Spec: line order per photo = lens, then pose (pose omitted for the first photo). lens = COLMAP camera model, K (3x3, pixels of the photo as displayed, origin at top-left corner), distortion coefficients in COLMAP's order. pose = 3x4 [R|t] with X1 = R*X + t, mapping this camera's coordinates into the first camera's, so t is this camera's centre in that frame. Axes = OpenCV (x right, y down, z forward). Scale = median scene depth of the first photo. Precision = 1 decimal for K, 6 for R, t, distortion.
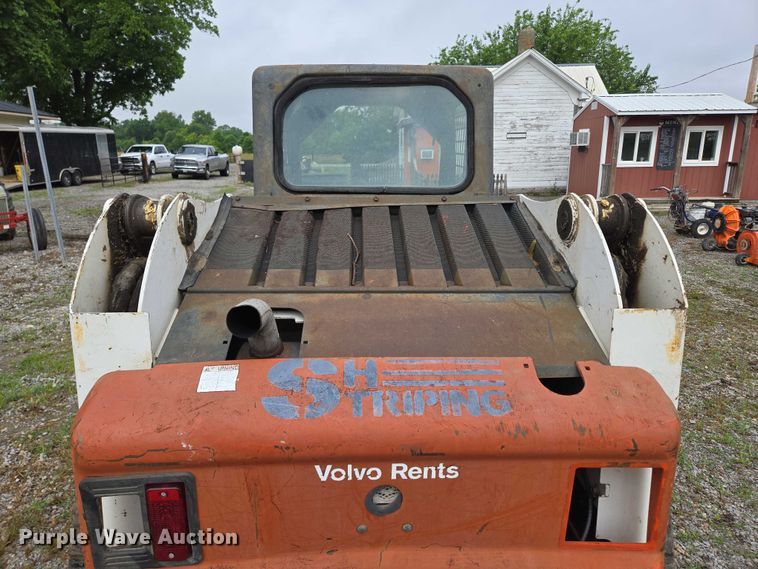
lens RADIAL K [[506.8, 0, 379.0], [0, 506.8, 284.5], [0, 0, 1]] dist [0.074824, -0.067772]
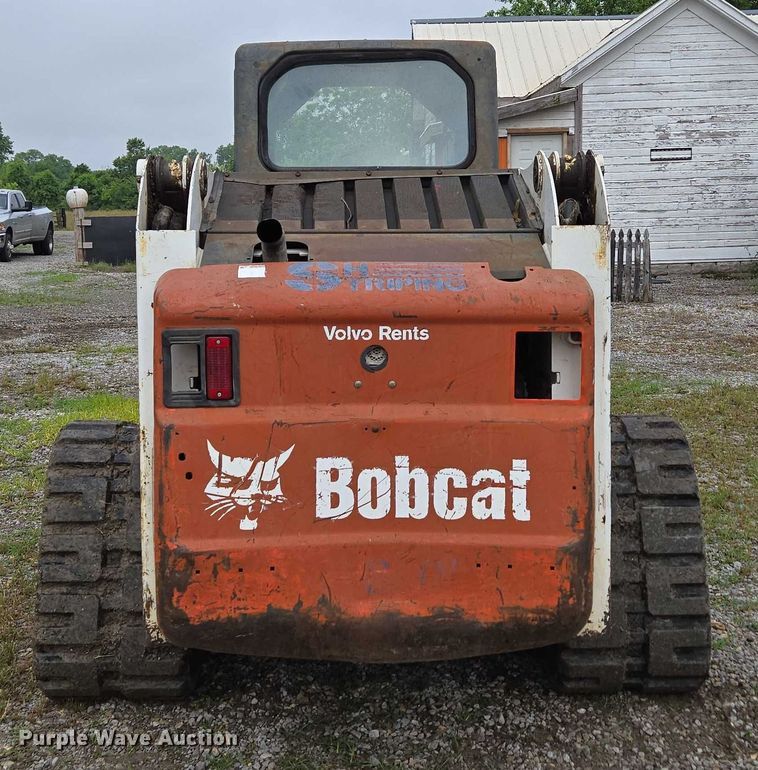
lens RADIAL K [[1215.8, 0, 360.3], [0, 1215.8, 348.6], [0, 0, 1]] dist [0.058523, 0.028112]
pose [[0.999710, -0.011076, -0.021385, 0.021946], [0.008044, 0.990541, -0.136984, 0.437158], [0.022700, 0.136773, 0.990342, -1.137847]]
